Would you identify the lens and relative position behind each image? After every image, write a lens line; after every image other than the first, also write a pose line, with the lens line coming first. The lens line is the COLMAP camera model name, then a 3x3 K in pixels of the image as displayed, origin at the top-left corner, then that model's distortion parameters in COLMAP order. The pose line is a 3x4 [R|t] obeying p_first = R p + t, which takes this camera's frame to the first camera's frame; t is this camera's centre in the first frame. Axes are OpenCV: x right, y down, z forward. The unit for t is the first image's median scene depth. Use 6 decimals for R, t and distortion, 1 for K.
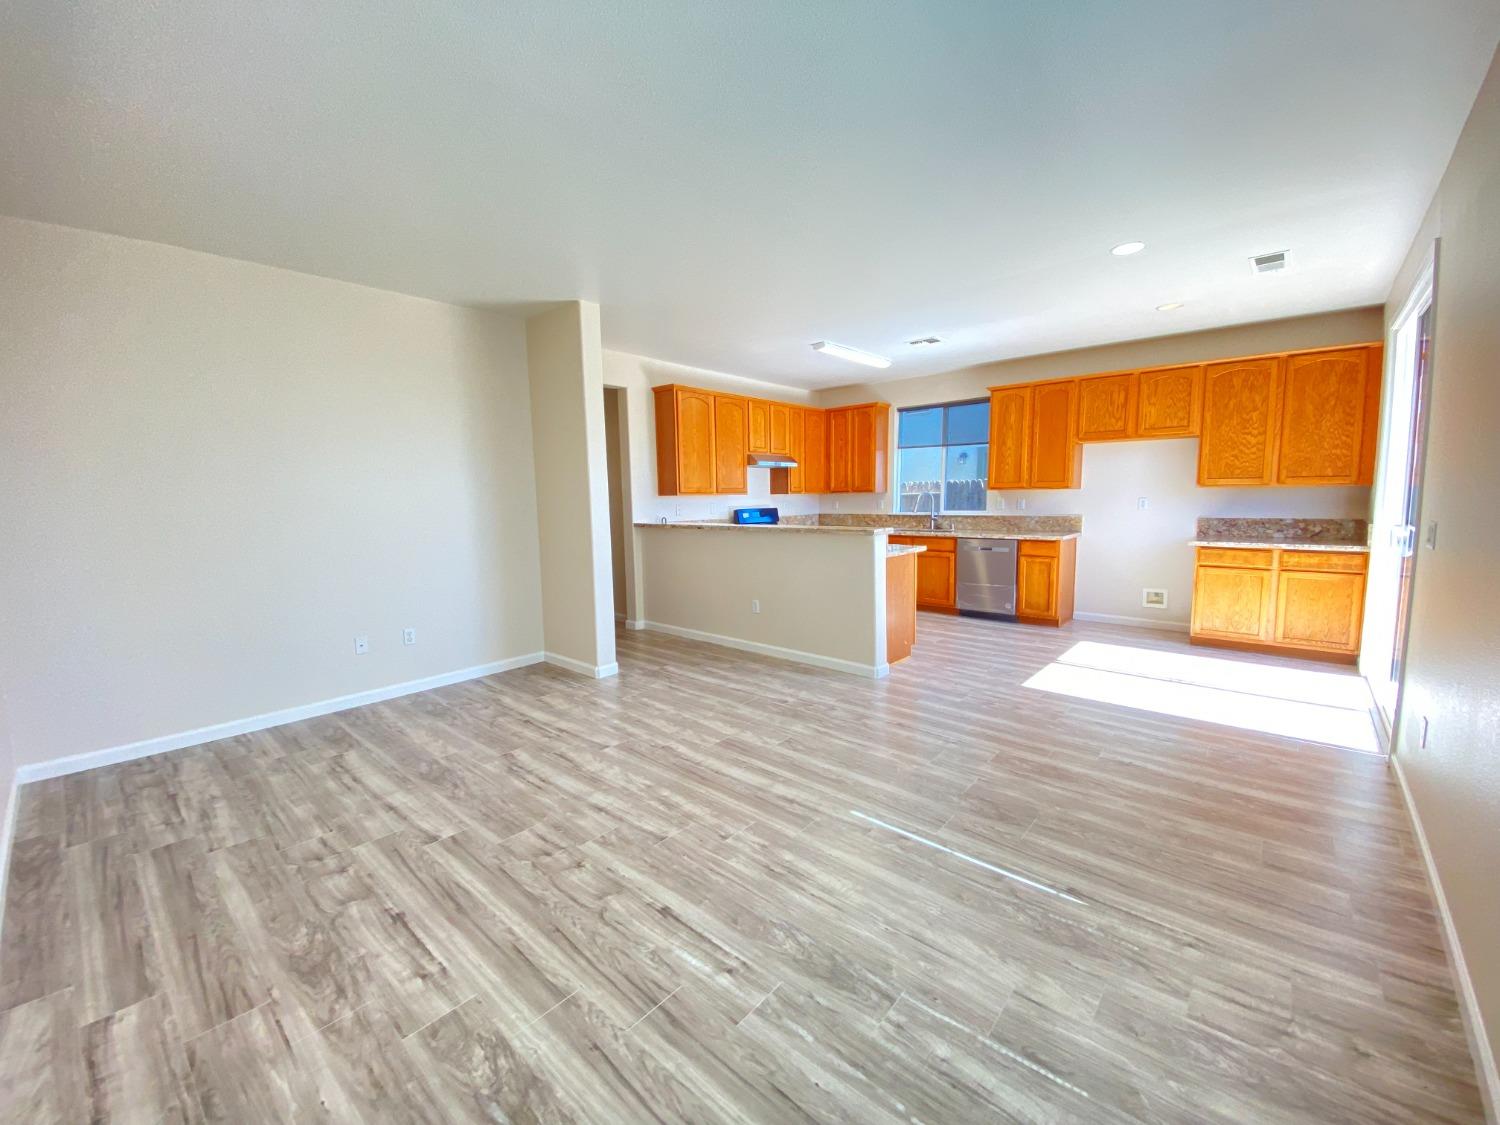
lens RADIAL K [[605.4, 0, 735.9], [0, 605.4, 555.2], [0, 0, 1]] dist [-0.006977, -0.002069]
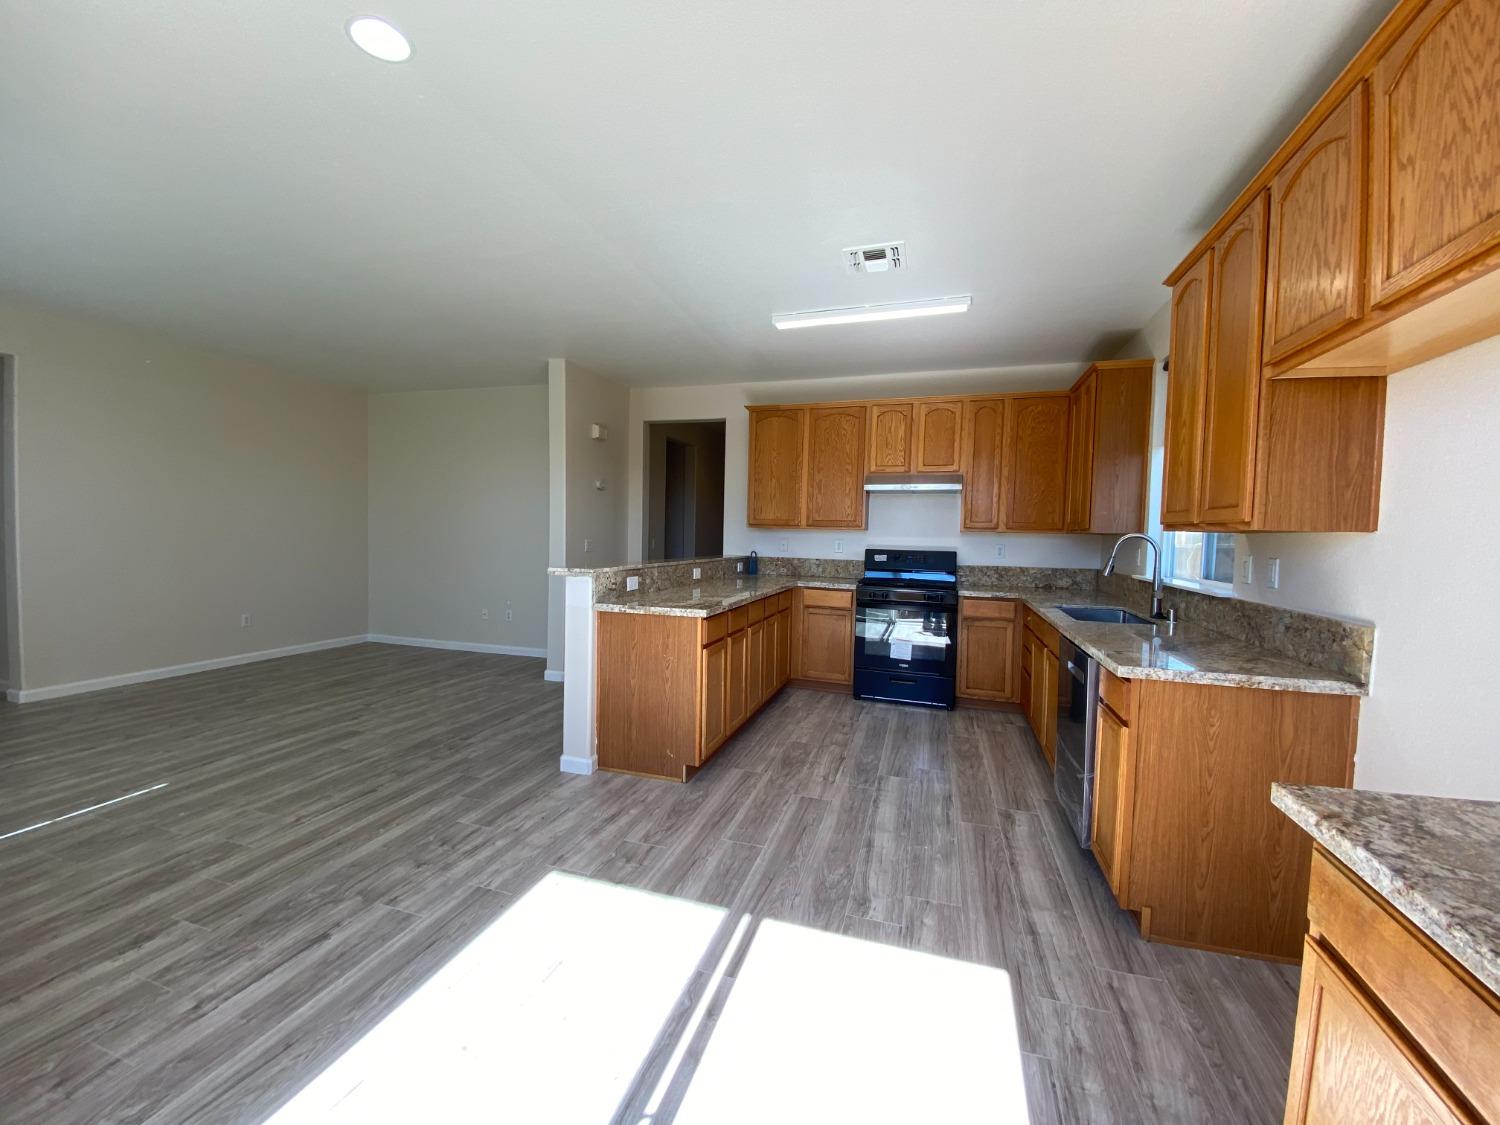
lens RADIAL K [[605.4, 0, 740.7], [0, 605.4, 556.1], [0, 0, 1]] dist [-0.006977, -0.002069]
pose [[0.412462, 0.065202, -0.908639, 1.118474], [-0.112612, 0.993434, 0.020168, -0.114781], [0.903988, 0.094005, 0.417096, 0.974476]]
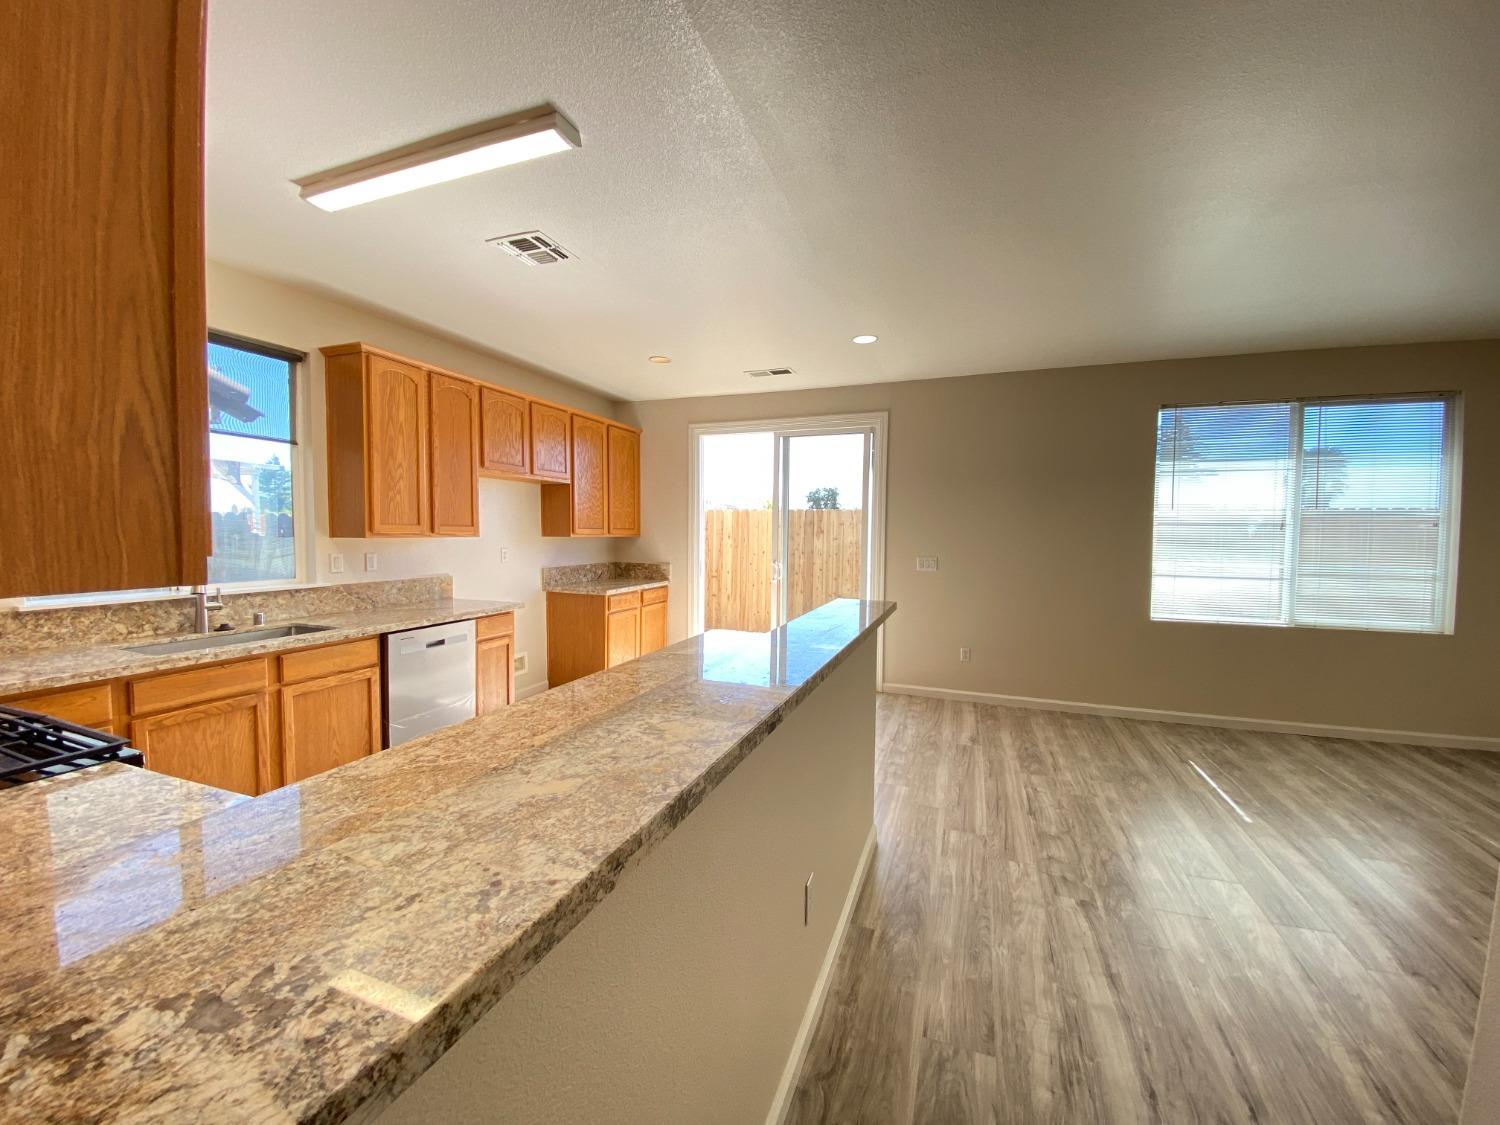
lens RADIAL K [[605.4, 0, 750.7], [0, 605.4, 558.5], [0, 0, 1]] dist [-0.006977, -0.002069]
pose [[-0.386178, -0.033917, 0.921800, -0.329029], [0.082367, 0.994064, 0.071082, -0.166486], [-0.918739, 0.103376, -0.381092, 1.501626]]
